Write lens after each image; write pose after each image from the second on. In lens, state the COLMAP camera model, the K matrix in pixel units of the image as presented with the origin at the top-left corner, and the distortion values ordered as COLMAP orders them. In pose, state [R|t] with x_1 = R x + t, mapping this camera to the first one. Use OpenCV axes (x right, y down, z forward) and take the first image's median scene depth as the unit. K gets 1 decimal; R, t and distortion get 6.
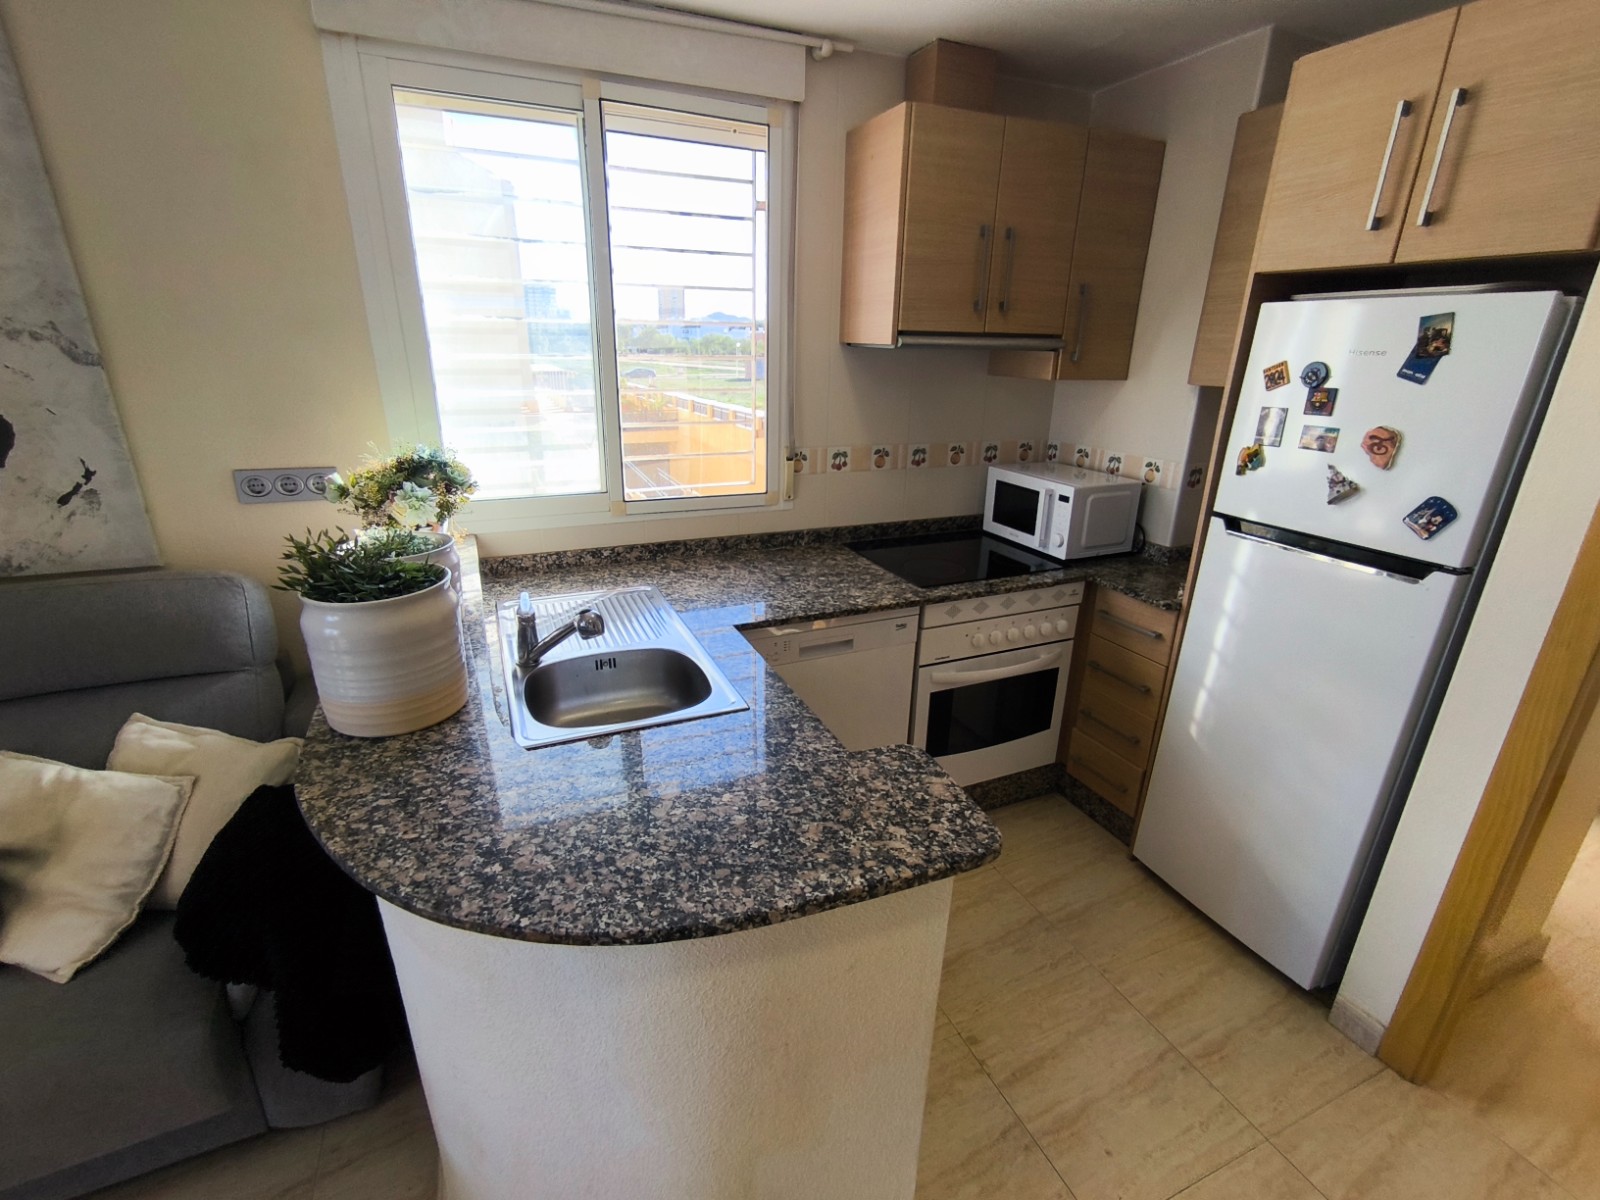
lens RADIAL K [[730.7, 0, 785.0], [0, 730.7, 606.2], [0, 0, 1]] dist [-0.016387, 0.004001]
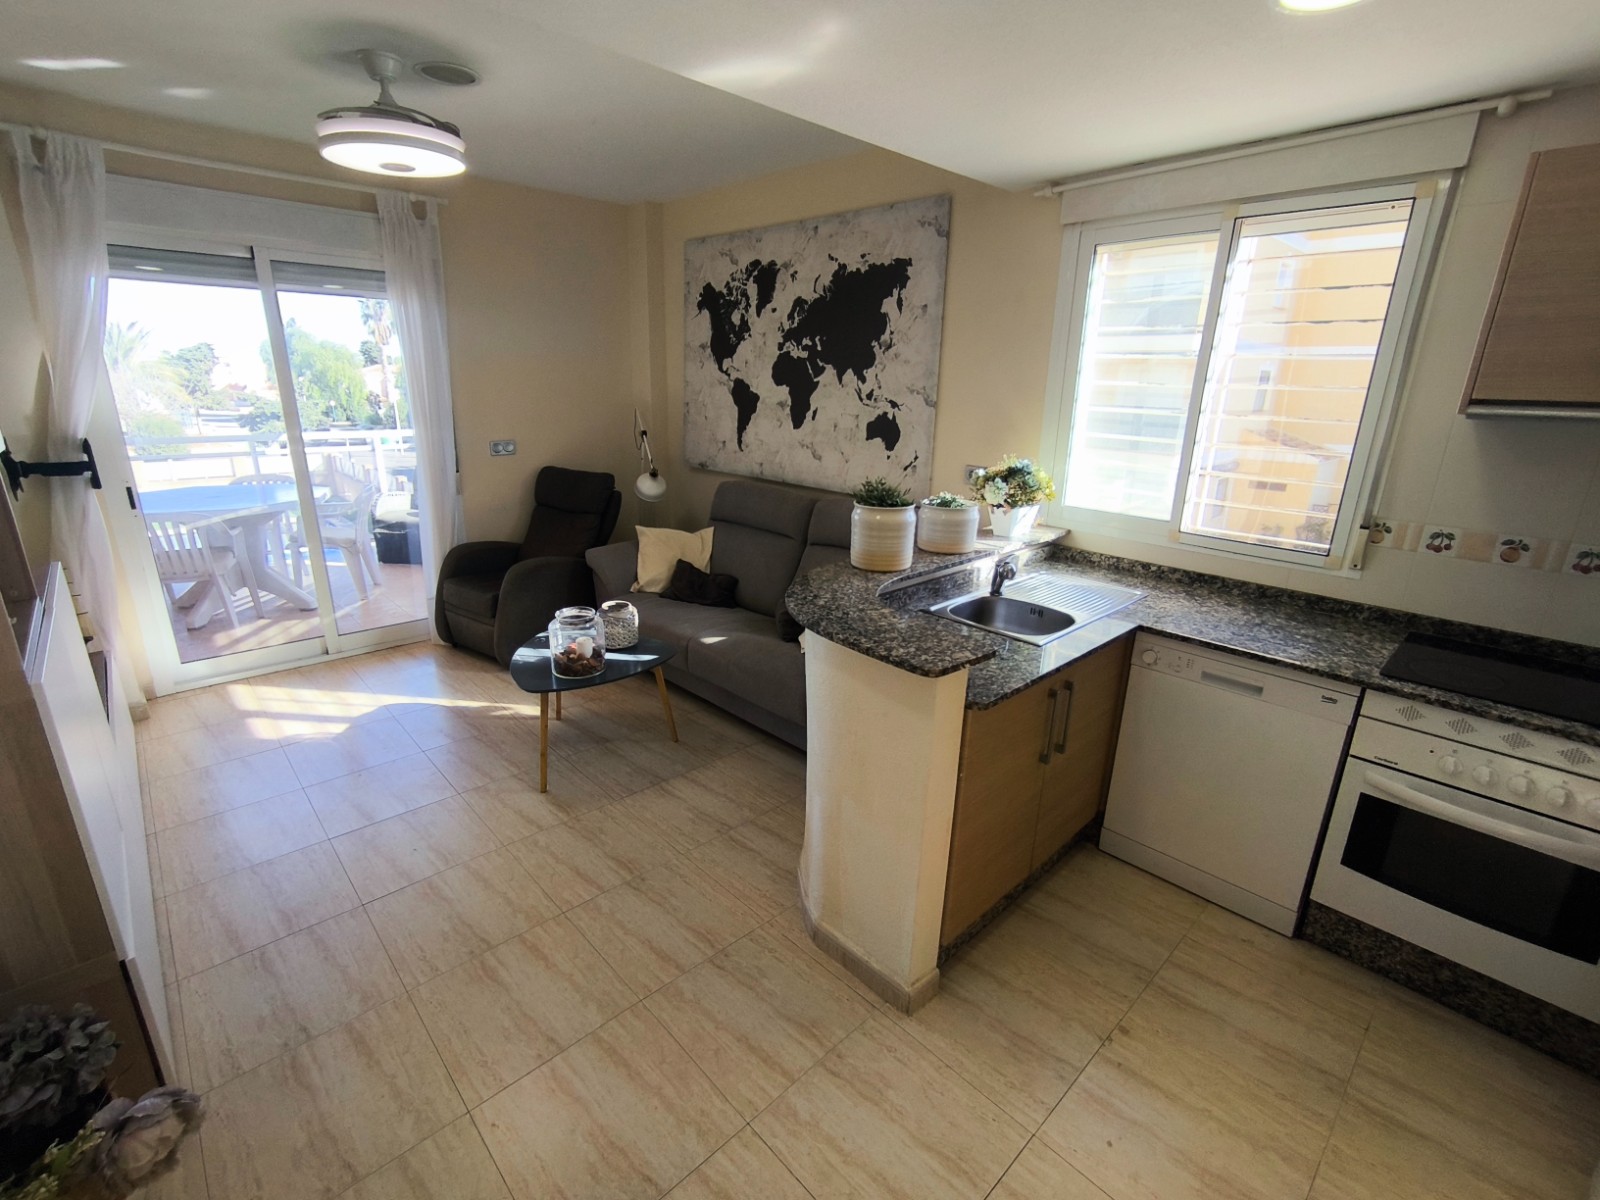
lens RADIAL K [[730.9, 0, 788.0], [0, 730.9, 601.8], [0, 0, 1]] dist [-0.048750, 0.028762]
pose [[0.348637, 0.275543, -0.895840, 0.681956], [-0.337236, 0.928673, 0.154398, 0.001982], [0.874485, 0.248281, 0.416693, -0.046837]]
